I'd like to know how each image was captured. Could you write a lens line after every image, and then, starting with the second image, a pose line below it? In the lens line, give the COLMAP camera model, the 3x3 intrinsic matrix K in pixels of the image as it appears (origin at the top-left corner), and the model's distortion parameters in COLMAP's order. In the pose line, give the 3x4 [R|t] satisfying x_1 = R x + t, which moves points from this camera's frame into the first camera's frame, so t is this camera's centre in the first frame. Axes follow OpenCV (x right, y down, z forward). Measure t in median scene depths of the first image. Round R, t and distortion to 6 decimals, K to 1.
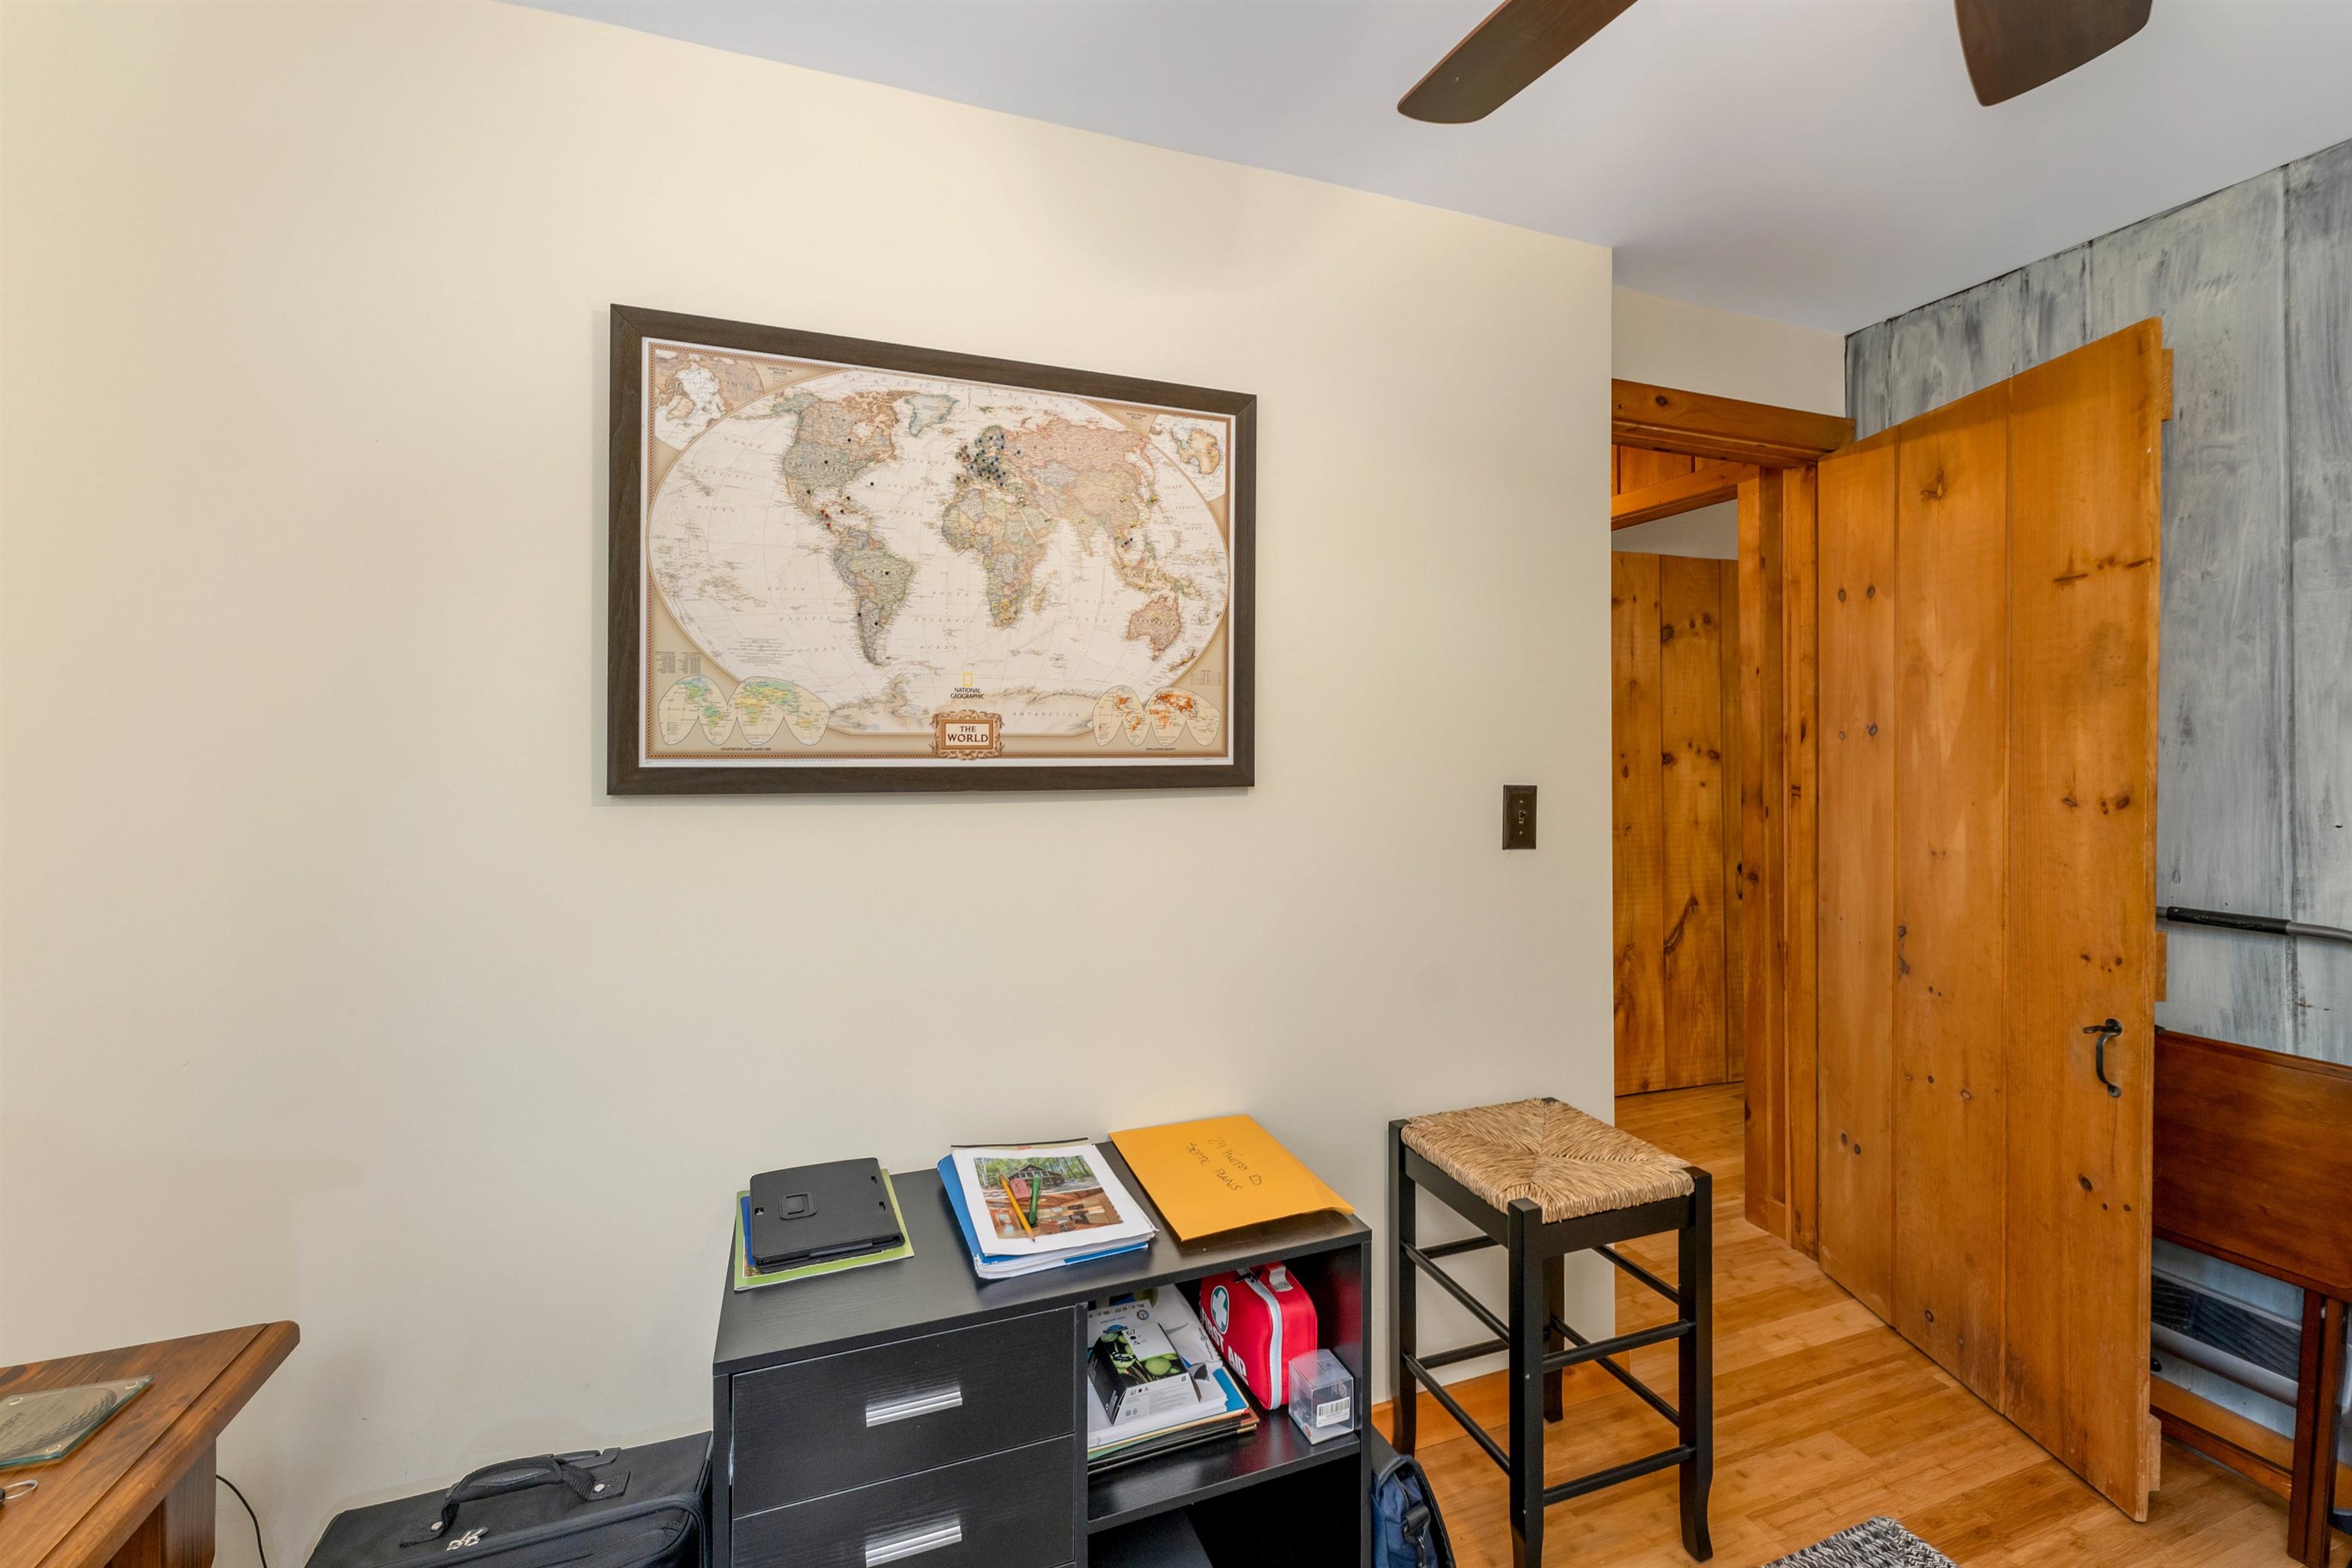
lens RADIAL K [[991.2, 0, 1142.7], [0, 991.2, 743.3], [0, 0, 1]] dist [0.000760, -0.000043]
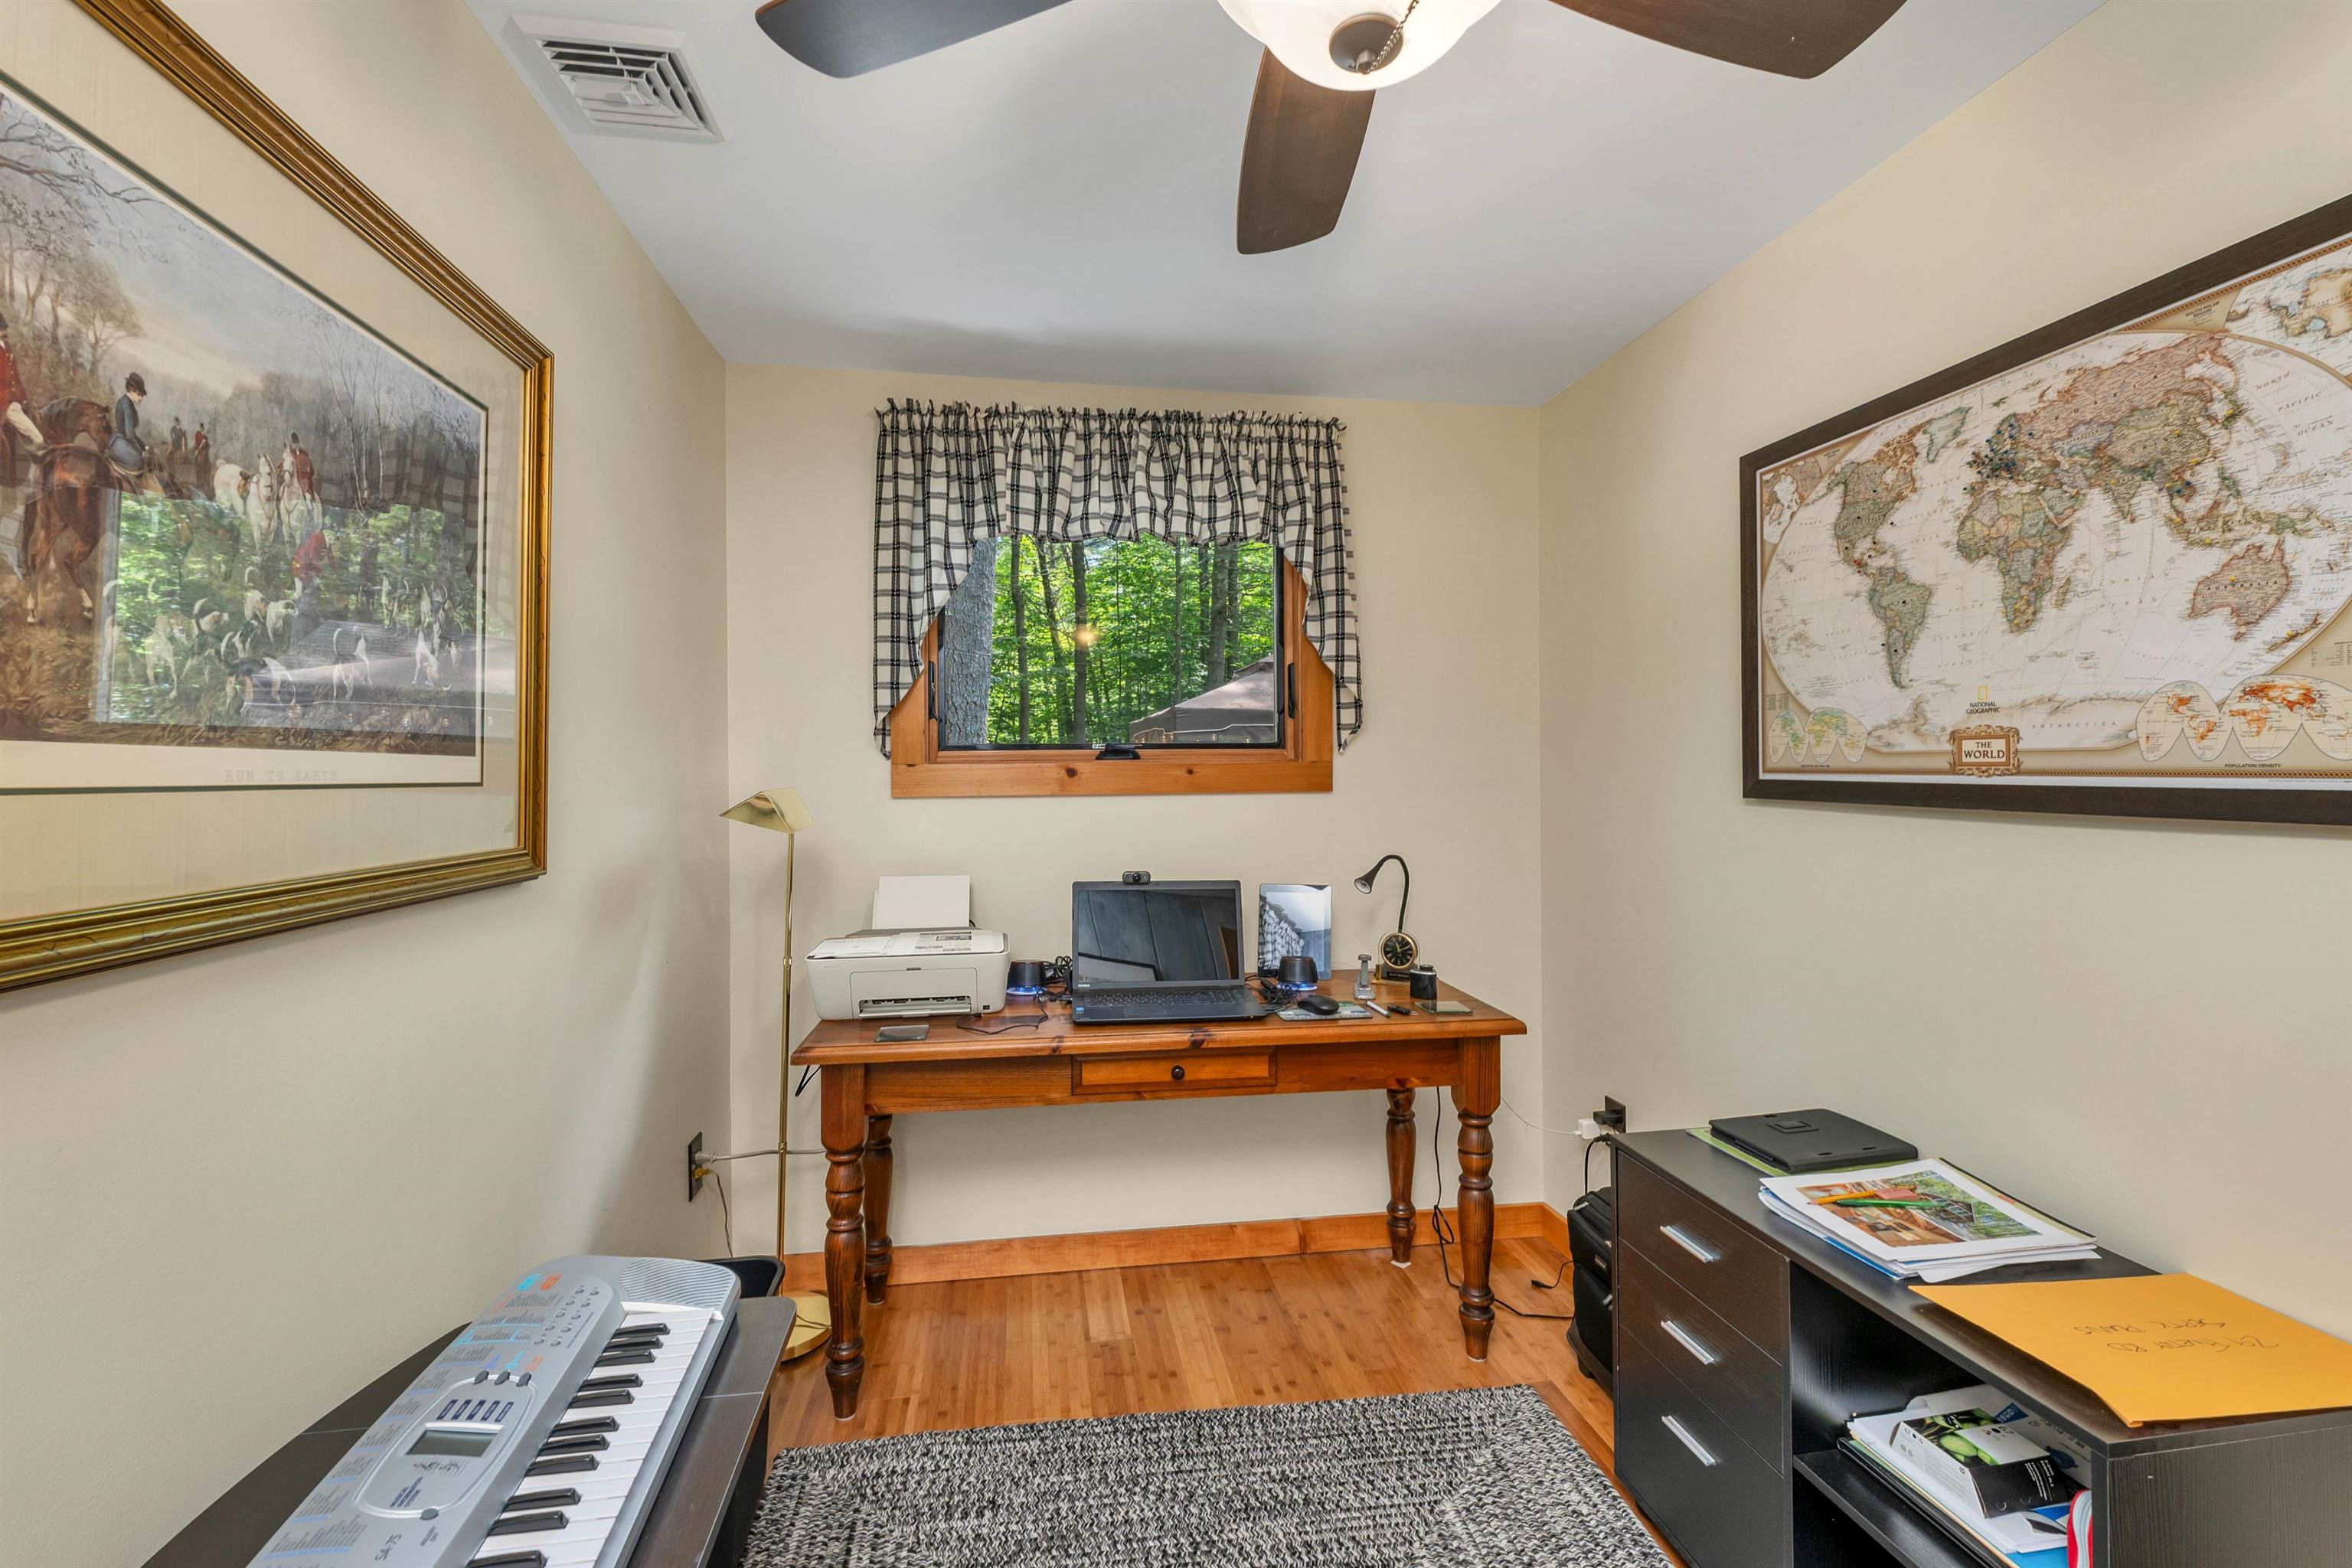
lens RADIAL K [[991.2, 0, 1236.7], [0, 991.2, 774.7], [0, 0, 1]] dist [0.000760, -0.000043]
pose [[-0.146649, 0.009522, -0.989143, 0.821122], [0.011358, 0.999904, 0.007942, -0.001312], [0.989123, -0.010070, -0.146743, 0.396272]]
